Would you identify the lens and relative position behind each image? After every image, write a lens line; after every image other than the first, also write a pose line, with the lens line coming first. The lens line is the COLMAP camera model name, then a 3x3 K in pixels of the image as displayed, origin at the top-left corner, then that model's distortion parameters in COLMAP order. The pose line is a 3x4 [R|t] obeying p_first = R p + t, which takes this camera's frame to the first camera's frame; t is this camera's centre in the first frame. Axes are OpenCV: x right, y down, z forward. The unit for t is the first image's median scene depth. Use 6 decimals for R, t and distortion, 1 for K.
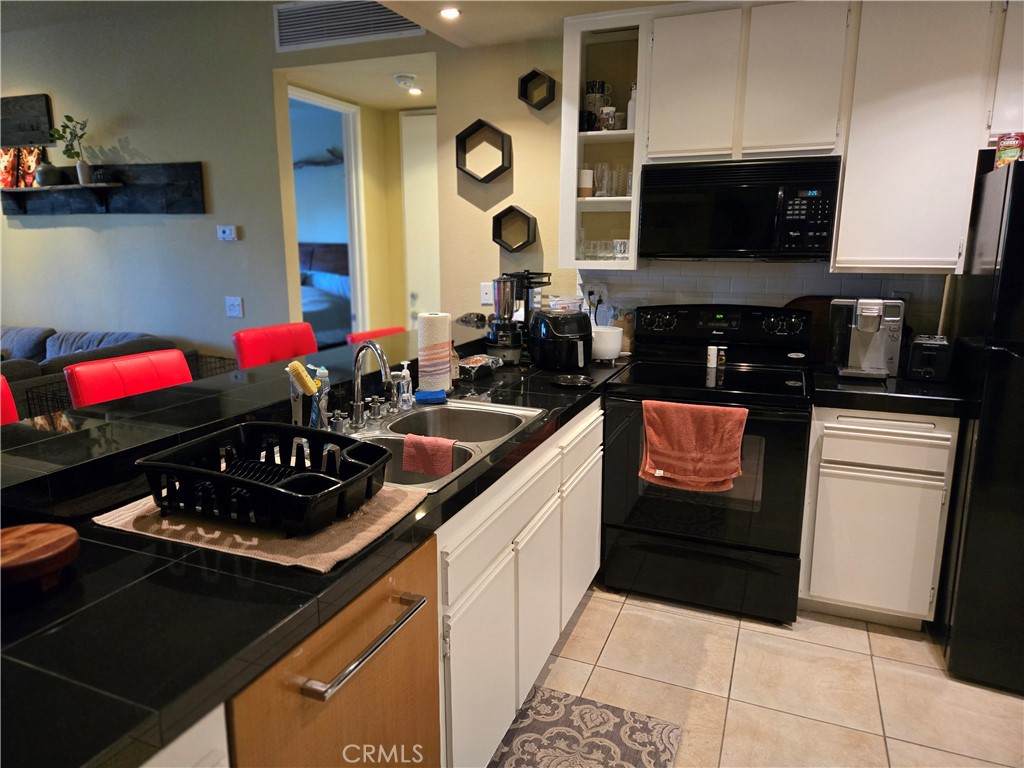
lens RADIAL K [[686.0, 0, 512.0], [0, 686.0, 384.0], [0, 0, 1]] dist [0.055343, -0.060740]
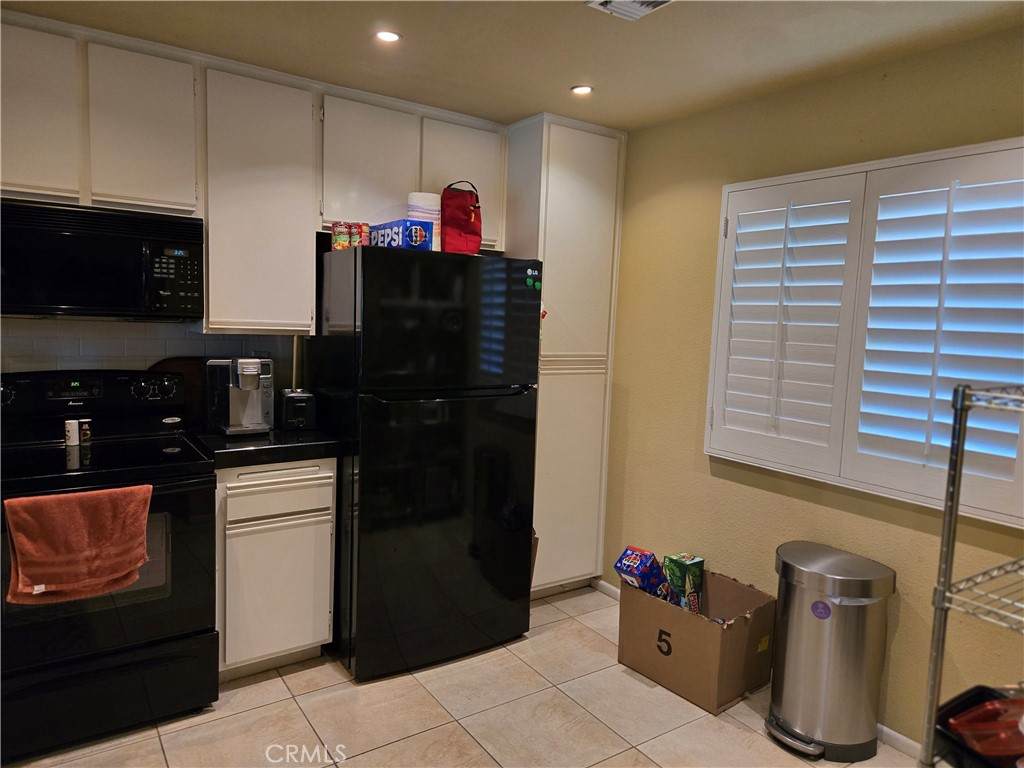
lens RADIAL K [[686.0, 0, 512.0], [0, 686.0, 384.0], [0, 0, 1]] dist [0.055343, -0.060740]
pose [[0.519599, -0.063902, 0.852017, -0.163570], [0.135314, 0.990769, -0.008213, -0.021288], [-0.843627, 0.119557, 0.523449, 0.117088]]
